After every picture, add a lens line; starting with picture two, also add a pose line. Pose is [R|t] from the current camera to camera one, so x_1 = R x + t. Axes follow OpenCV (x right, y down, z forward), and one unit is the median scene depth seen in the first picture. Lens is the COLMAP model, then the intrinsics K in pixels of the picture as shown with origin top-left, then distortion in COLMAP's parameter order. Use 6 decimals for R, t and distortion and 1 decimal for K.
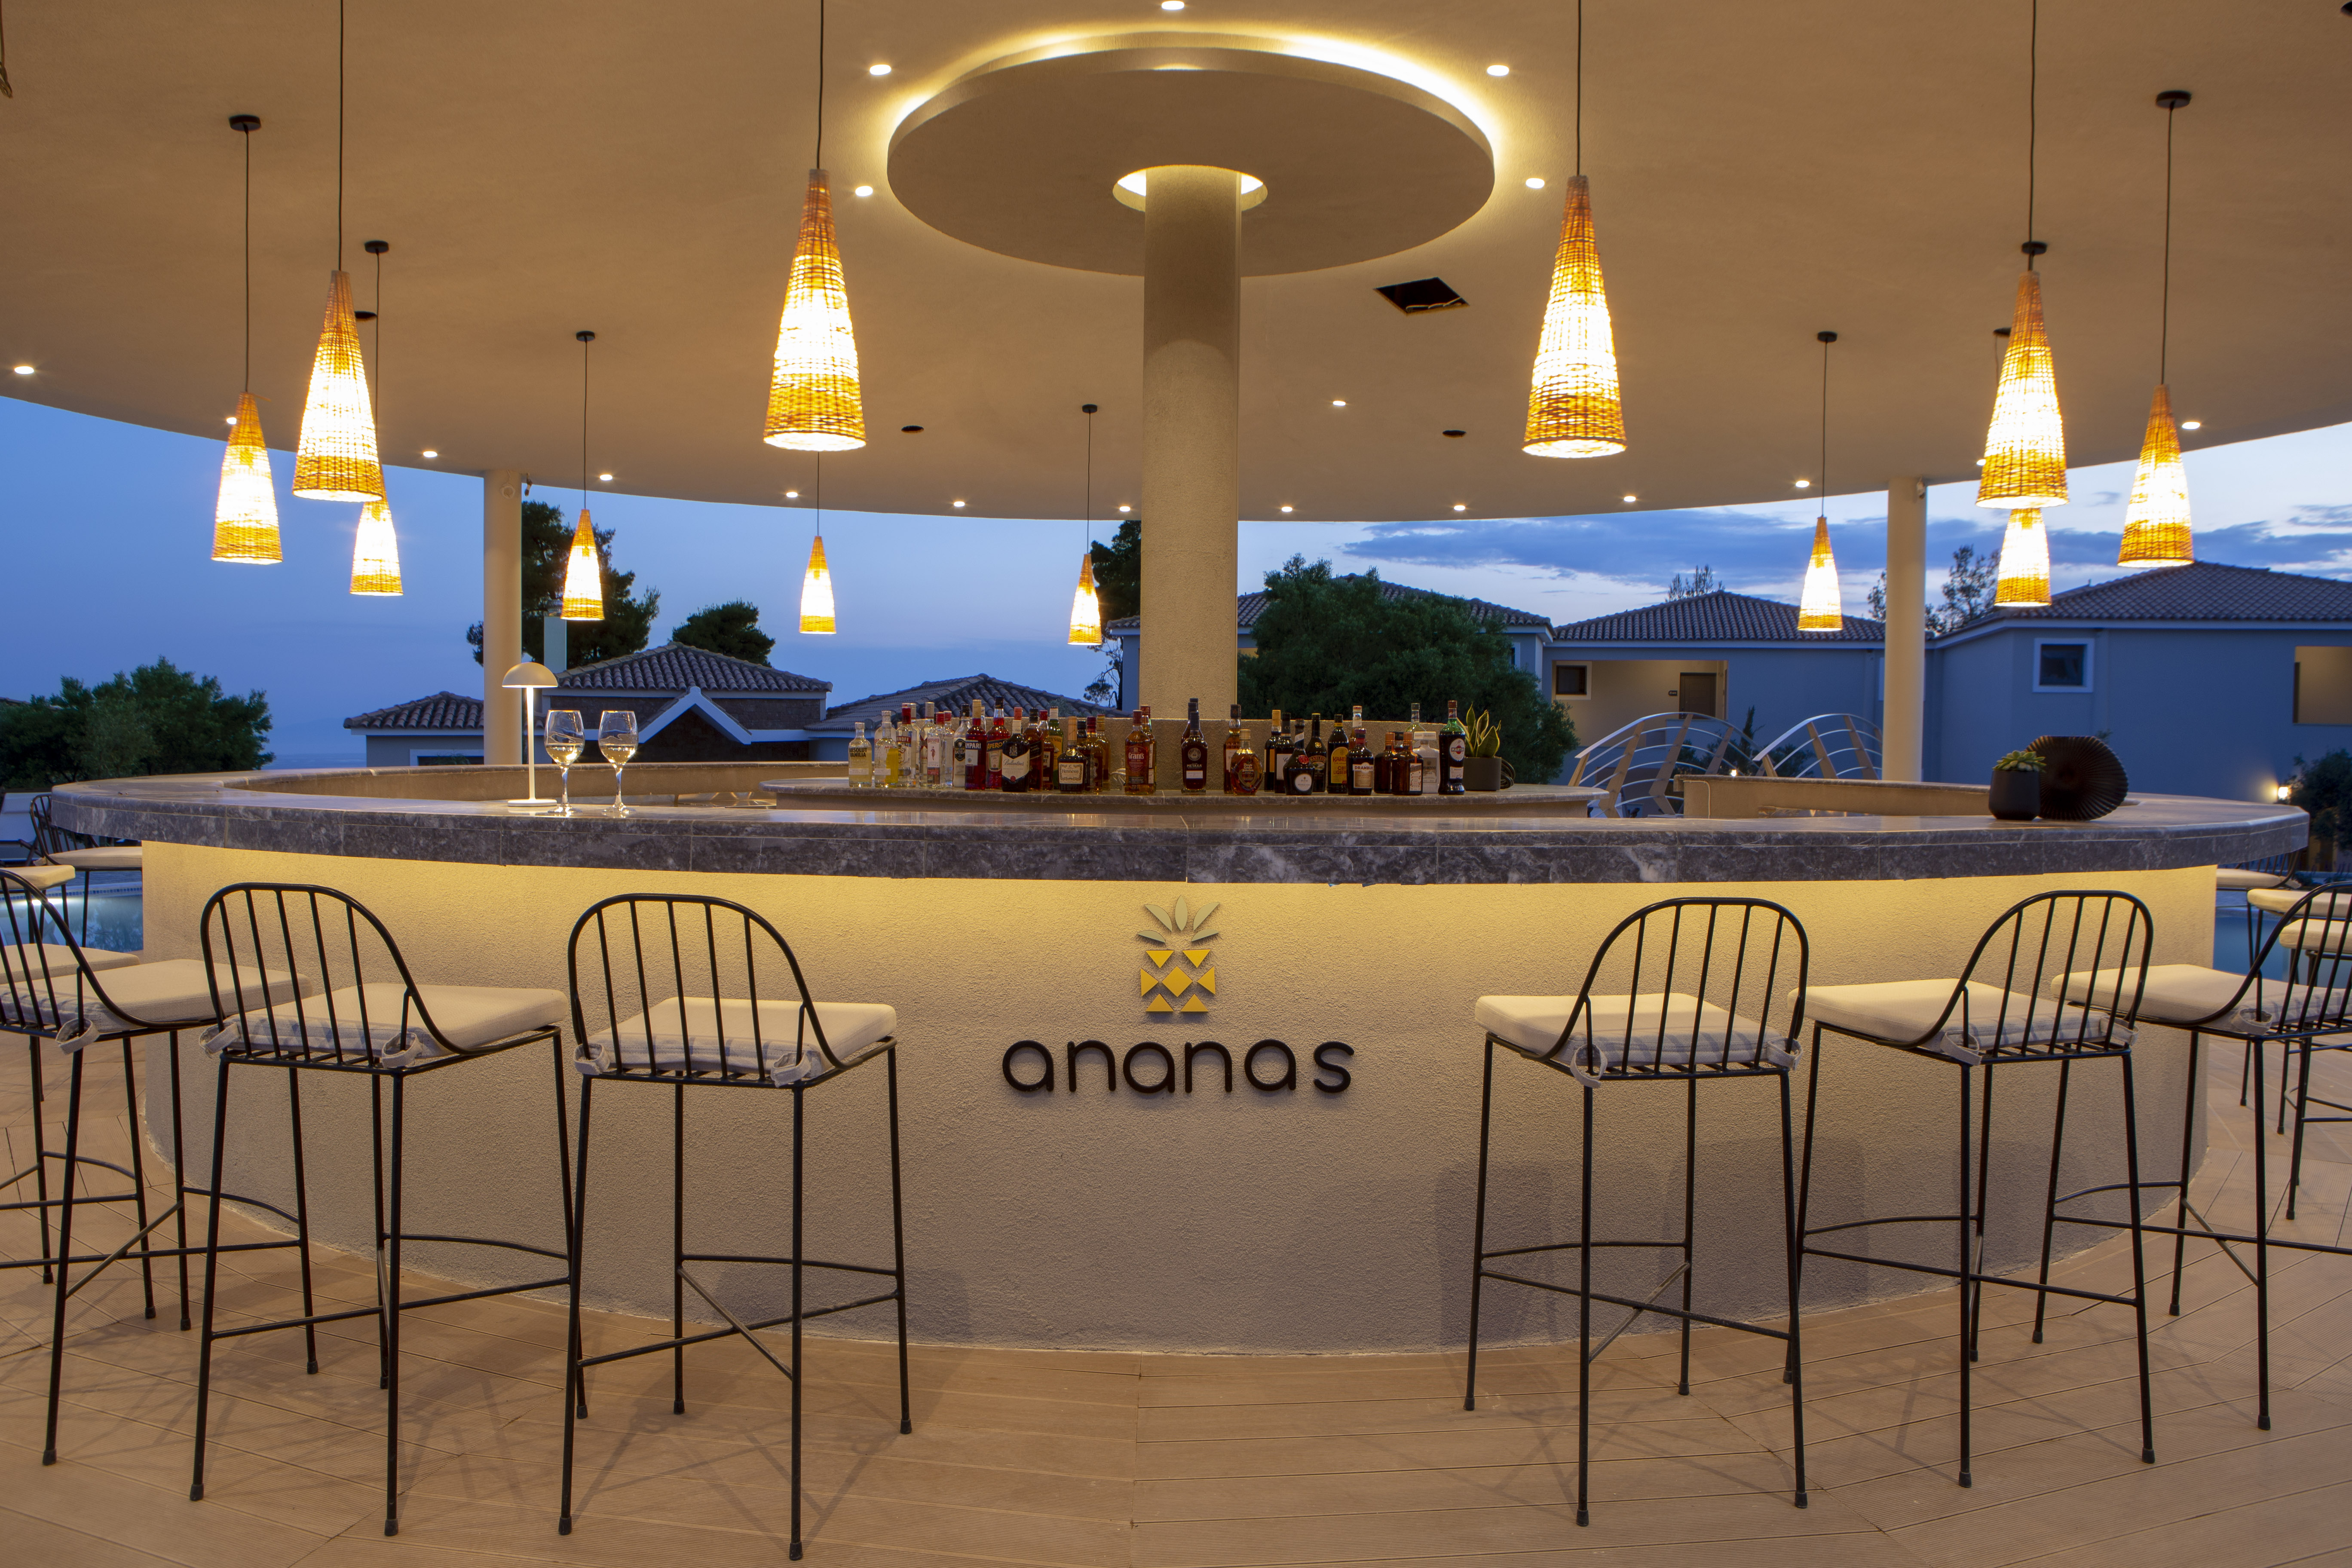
lens RADIAL K [[4764.4, 0, 1176.0], [0, 4764.4, 784.0], [0, 0, 1]] dist [-0.005608, -0.005863]
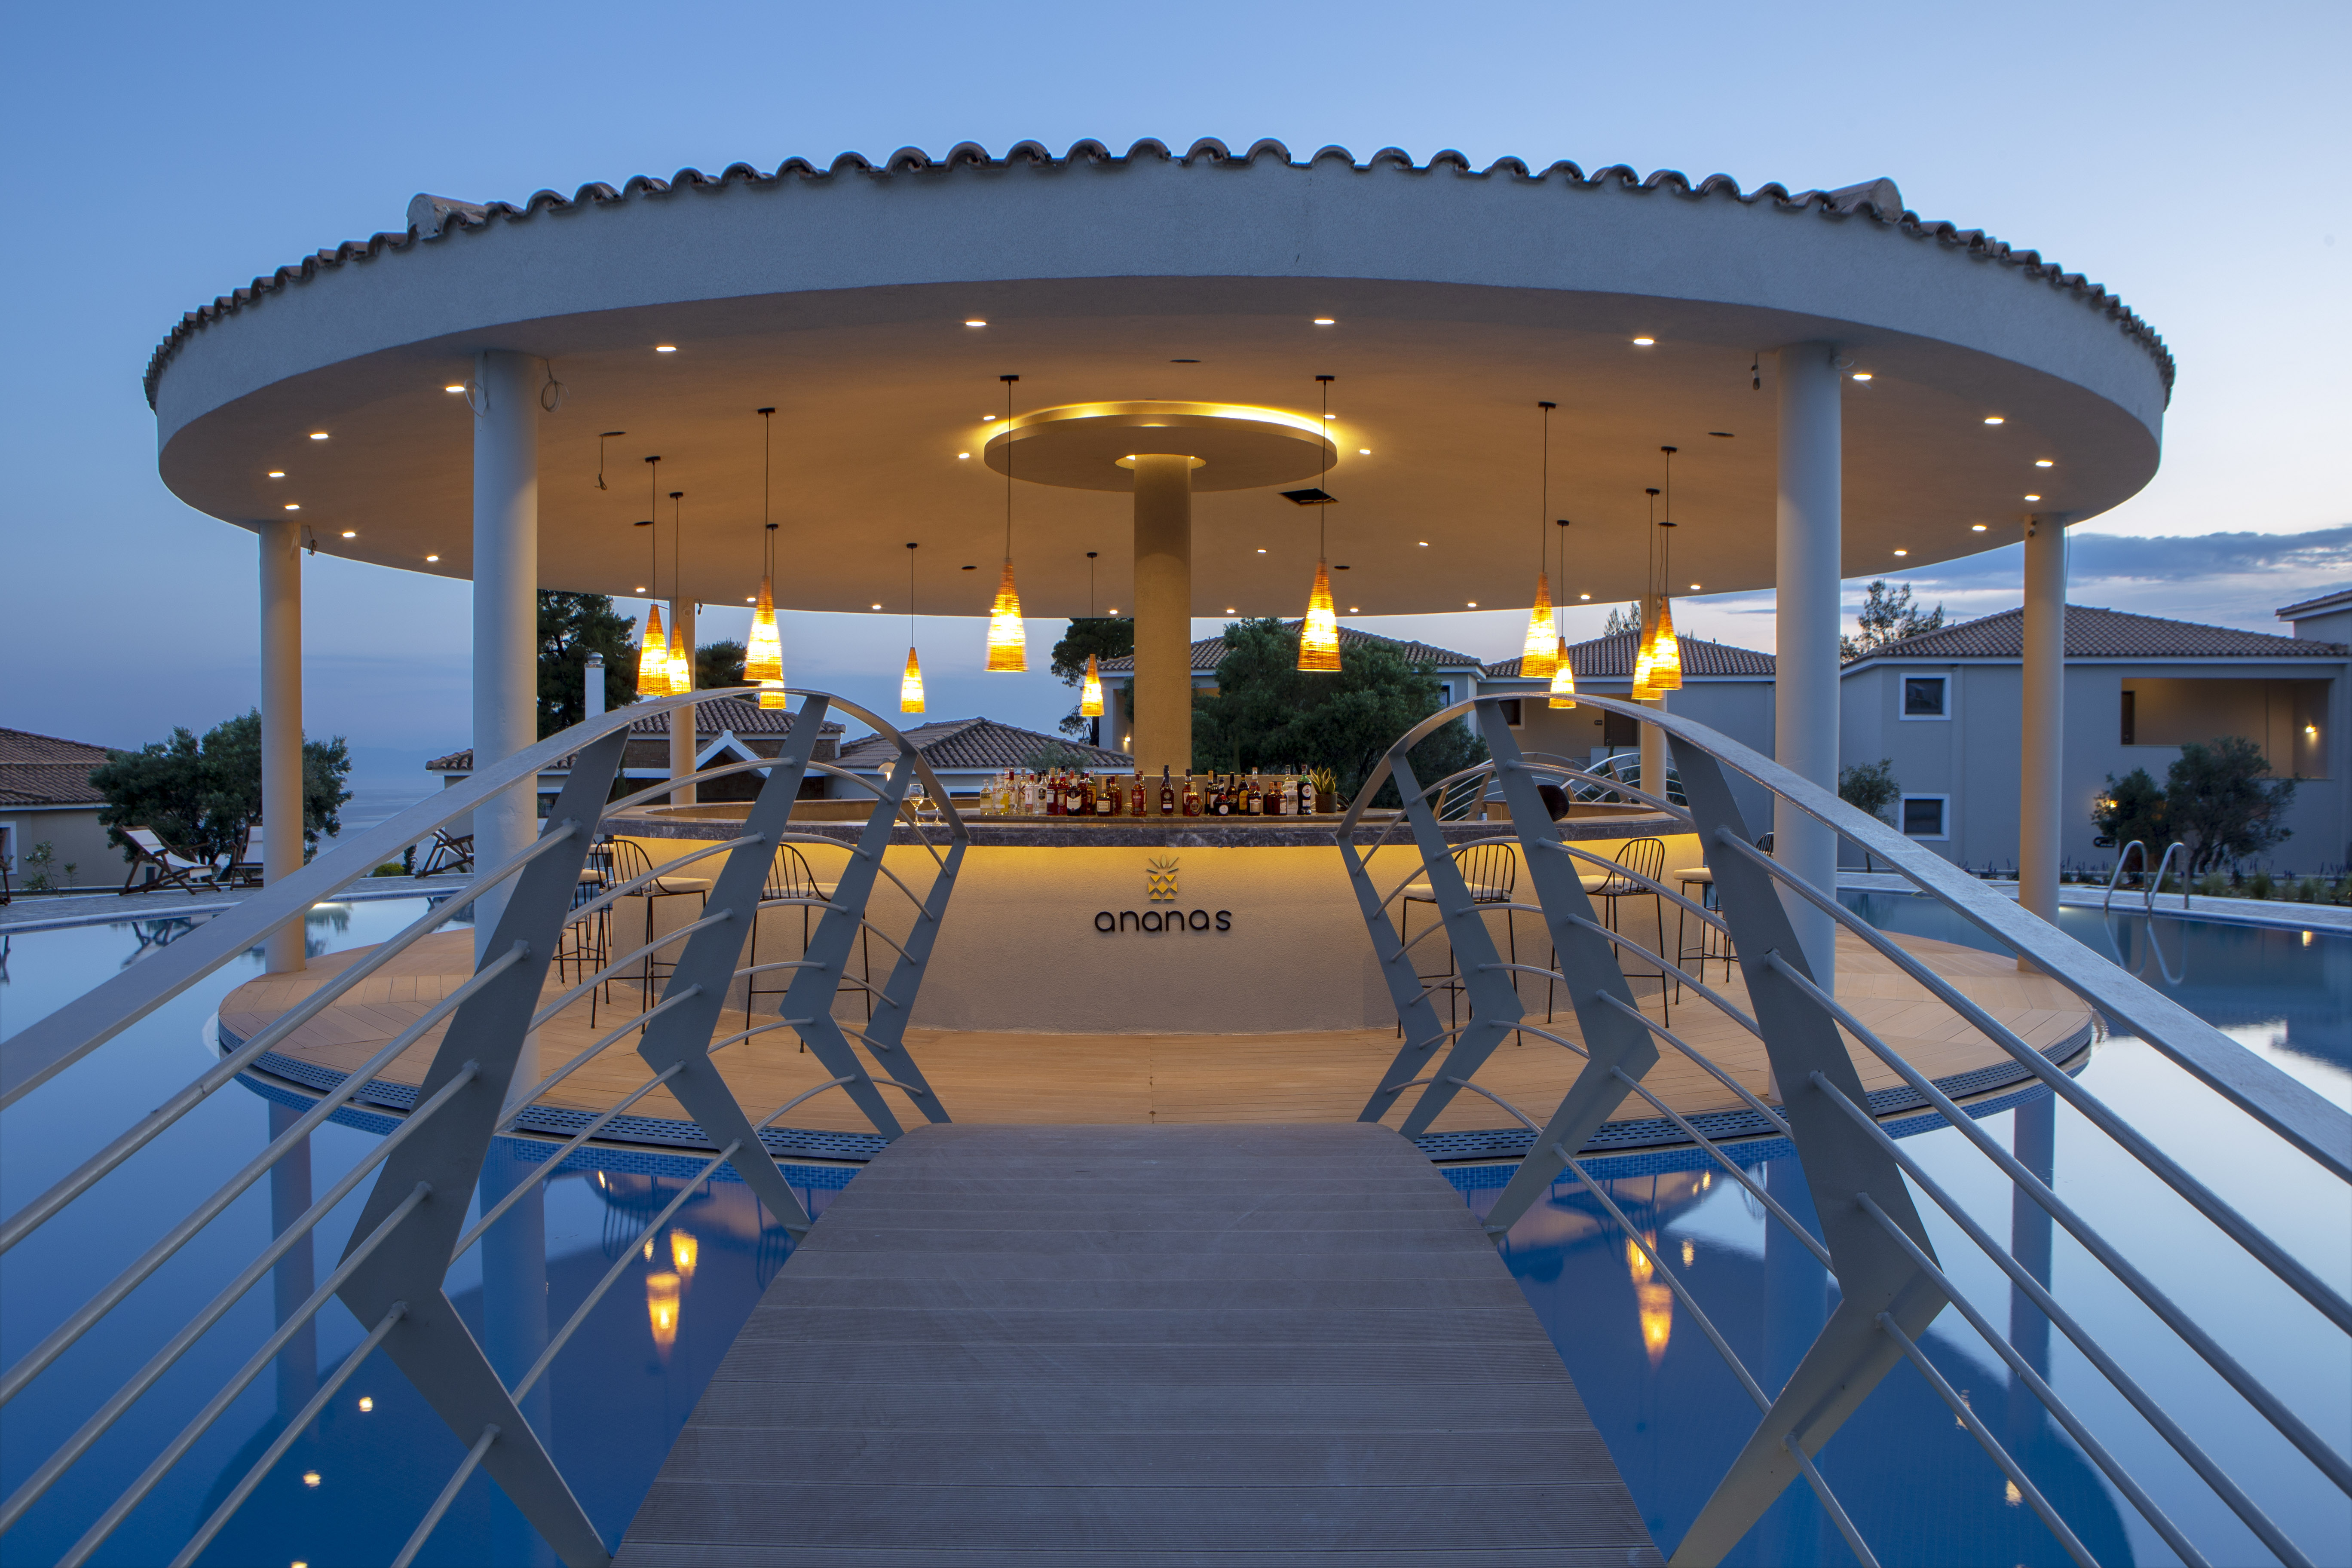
lens RADIAL K [[4657.1, 0, 1176.0], [0, 4657.1, 784.0], [0, 0, 1]] dist [-1.063687, 0.030947]
pose [[0.999911, -0.011745, 0.006400, -0.004279], [0.011781, 0.999915, -0.005614, -0.000204], [-0.006333, 0.005689, 0.999964, -0.823749]]
